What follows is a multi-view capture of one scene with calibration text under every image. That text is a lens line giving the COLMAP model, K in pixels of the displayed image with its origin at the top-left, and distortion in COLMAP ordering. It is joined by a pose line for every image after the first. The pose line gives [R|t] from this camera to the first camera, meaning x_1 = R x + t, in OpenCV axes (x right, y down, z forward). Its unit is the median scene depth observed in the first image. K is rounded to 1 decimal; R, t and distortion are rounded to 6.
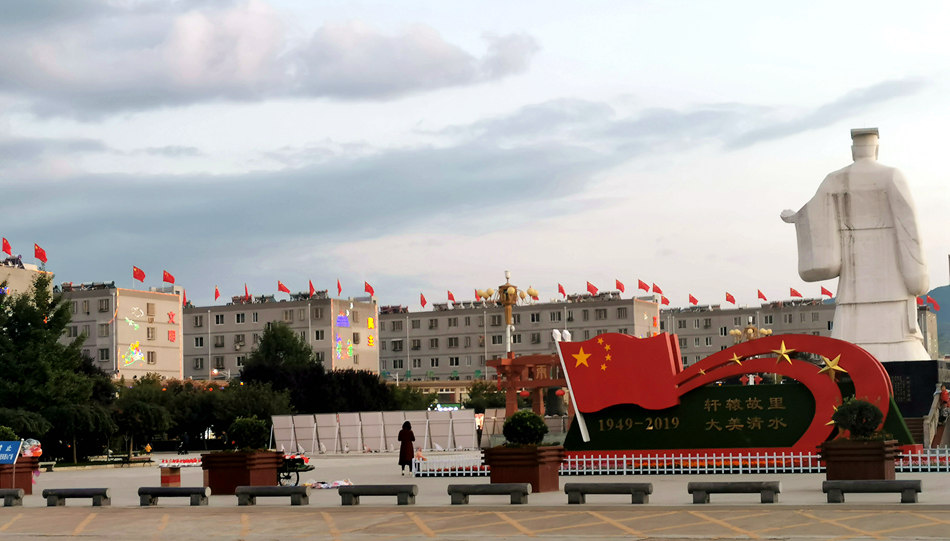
lens RADIAL K [[1547.6, 0, 475.0], [0, 1547.6, 270.5], [0, 0, 1]] dist [0.070267, 0.174393]
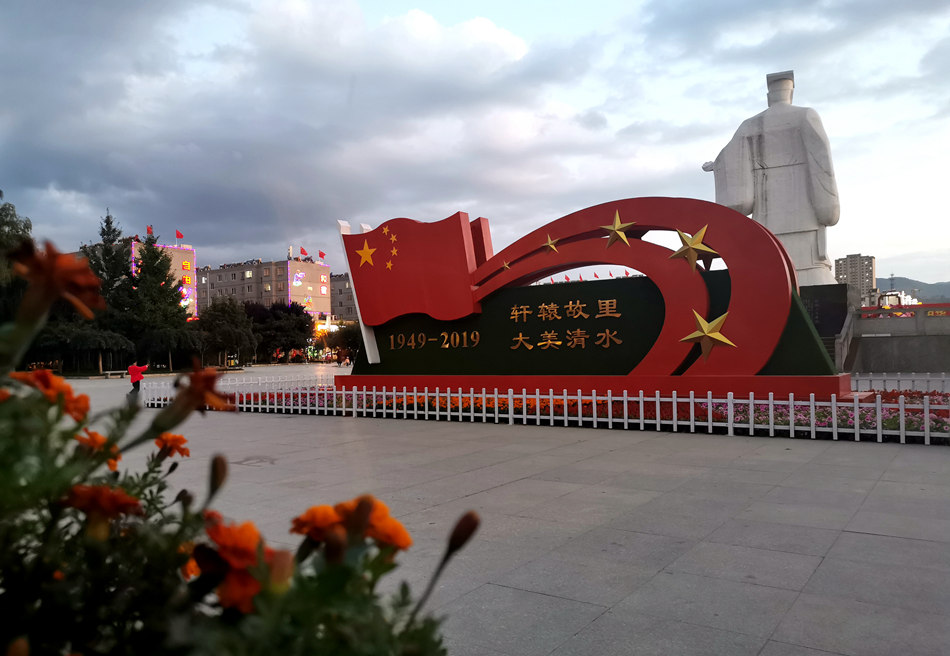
lens RADIAL K [[711.3, 0, 475.0], [0, 711.3, 328.0], [0, 0, 1]] dist [0.051781, 0.002437]
pose [[0.986173, -0.000027, -0.165717, 0.126827], [0.011989, 0.997391, 0.071184, 0.048231], [0.165283, -0.072187, 0.983601, 0.467217]]
